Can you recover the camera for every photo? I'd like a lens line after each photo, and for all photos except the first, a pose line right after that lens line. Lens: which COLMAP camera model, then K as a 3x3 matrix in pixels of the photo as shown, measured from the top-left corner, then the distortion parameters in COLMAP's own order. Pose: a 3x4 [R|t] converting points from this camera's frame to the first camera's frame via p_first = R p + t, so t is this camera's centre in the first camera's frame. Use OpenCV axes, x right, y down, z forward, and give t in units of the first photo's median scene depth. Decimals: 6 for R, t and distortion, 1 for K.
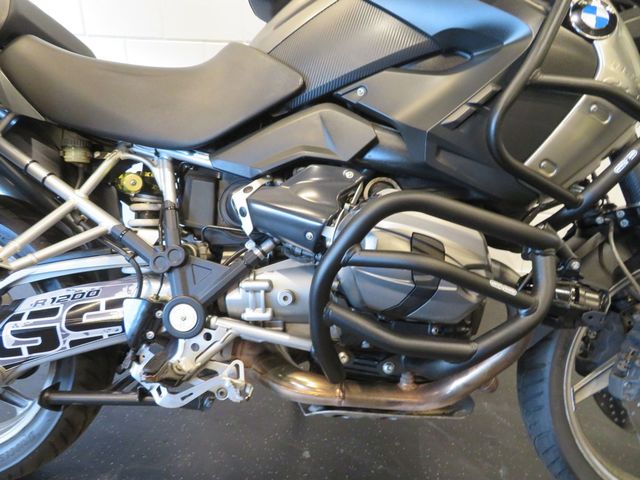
lens RADIAL K [[471.9, 0, 323.5], [0, 471.9, 246.6], [0, 0, 1]] dist [-0.001715, -0.001524]
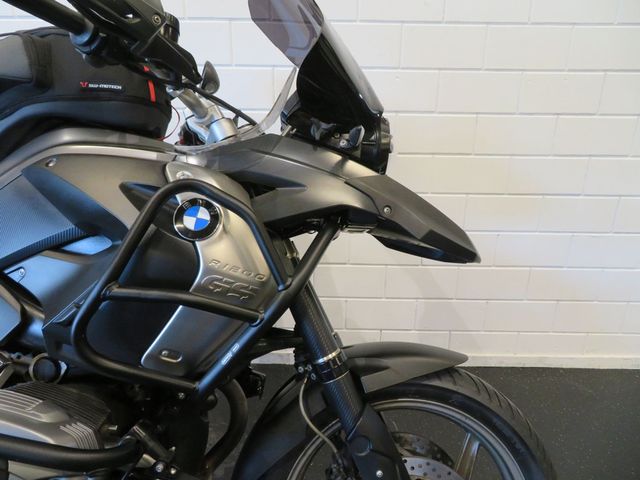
lens RADIAL K [[471.9, 0, 322.2], [0, 471.9, 241.1], [0, 0, 1]] dist [-0.001715, -0.001524]
pose [[0.998752, -0.030268, 0.039736, 0.667305], [0.033317, 0.996360, -0.078463, -0.280550], [-0.037217, 0.079689, 0.996125, -0.059382]]
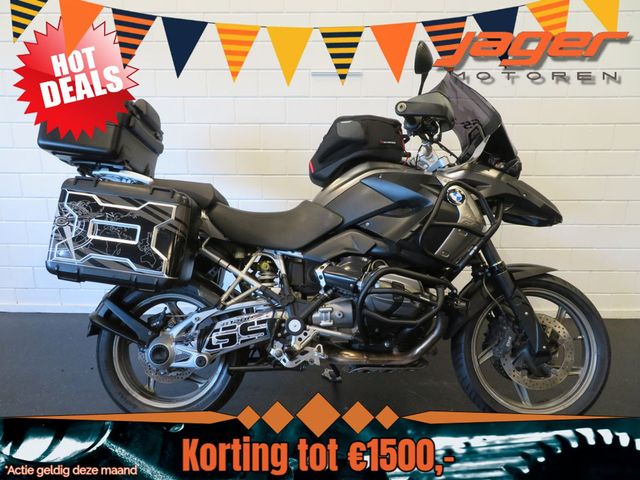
lens RADIAL K [[471.9, 0, 331.0], [0, 471.9, 240.5], [0, 0, 1]] dist [-0.001715, -0.001524]
pose [[0.998254, -0.043516, 0.039954, -0.193417], [0.049053, 0.987452, -0.150110, 0.094329], [-0.032920, 0.151807, 0.987862, -1.258863]]
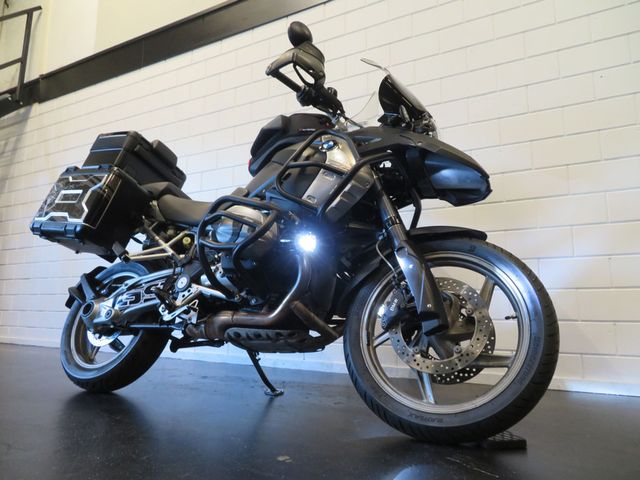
lens RADIAL K [[471.9, 0, 316.7], [0, 471.9, 243.6], [0, 0, 1]] dist [-0.001715, -0.001524]
pose [[0.896300, -0.098571, -0.432355, 1.281537], [-0.146283, 0.854685, -0.498111, 1.019129], [0.418626, 0.509703, 0.751634, -0.542856]]
